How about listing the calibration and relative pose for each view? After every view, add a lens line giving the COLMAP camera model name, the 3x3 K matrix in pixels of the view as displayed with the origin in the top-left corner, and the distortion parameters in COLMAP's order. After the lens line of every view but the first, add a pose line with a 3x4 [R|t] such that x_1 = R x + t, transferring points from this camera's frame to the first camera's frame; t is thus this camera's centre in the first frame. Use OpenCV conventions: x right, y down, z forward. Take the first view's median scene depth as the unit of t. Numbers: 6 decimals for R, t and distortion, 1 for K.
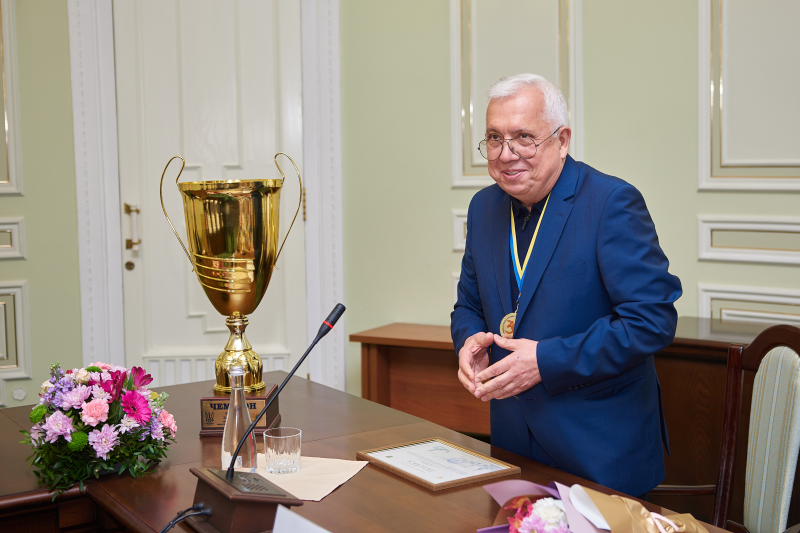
lens RADIAL K [[1126.5, 0, 454.2], [0, 1126.5, 248.8], [0, 0, 1]] dist [-0.010432, 0.005560]
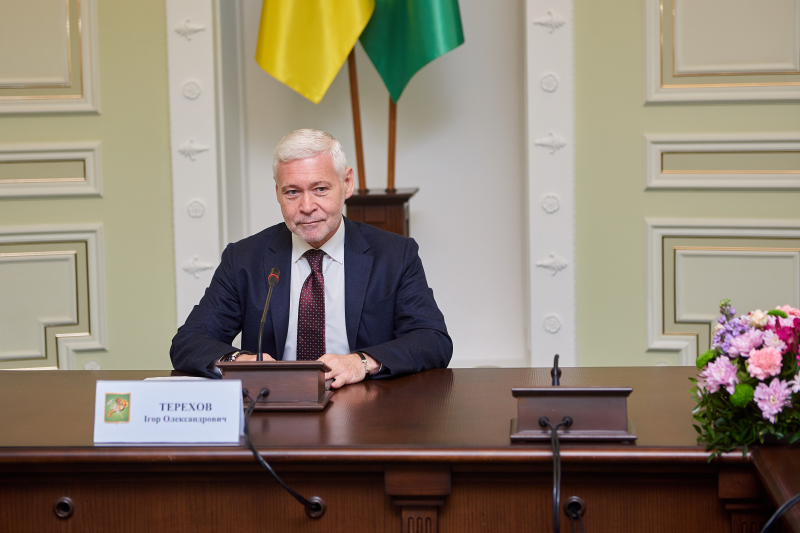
lens RADIAL K [[1806.6, 0, 400.7], [0, 1806.6, 250.1], [0, 0, 1]] dist [0.035963, 3.406287]
pose [[0.780019, 0.063794, -0.622496, 0.287725], [-0.046208, 0.997946, 0.044369, 0.017043], [0.624048, -0.005844, 0.781364, -0.193237]]
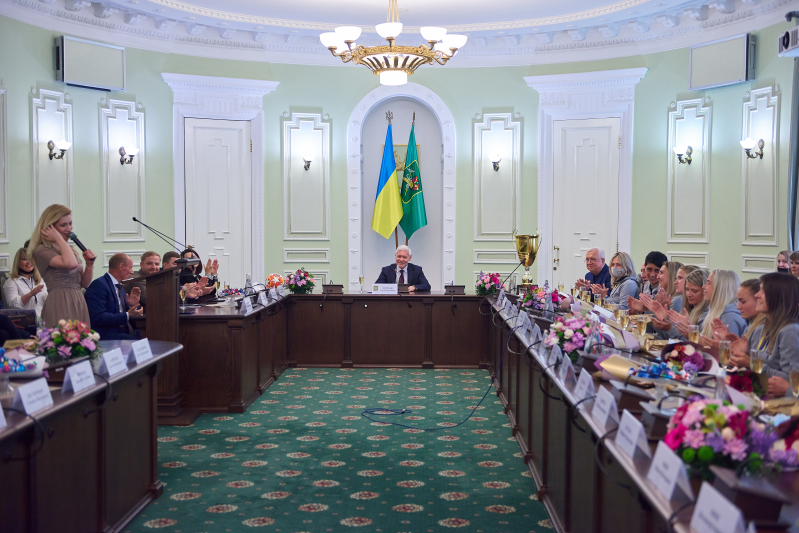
lens RADIAL K [[1109.4, 0, 412.8], [0, 1109.4, 266.4], [0, 0, 1]] dist [0.118158, -0.062174]
pose [[0.814417, 0.037001, -0.579099, 2.170743], [-0.065770, 0.997420, -0.028766, 0.239771], [0.576541, 0.061515, 0.814749, -3.063937]]
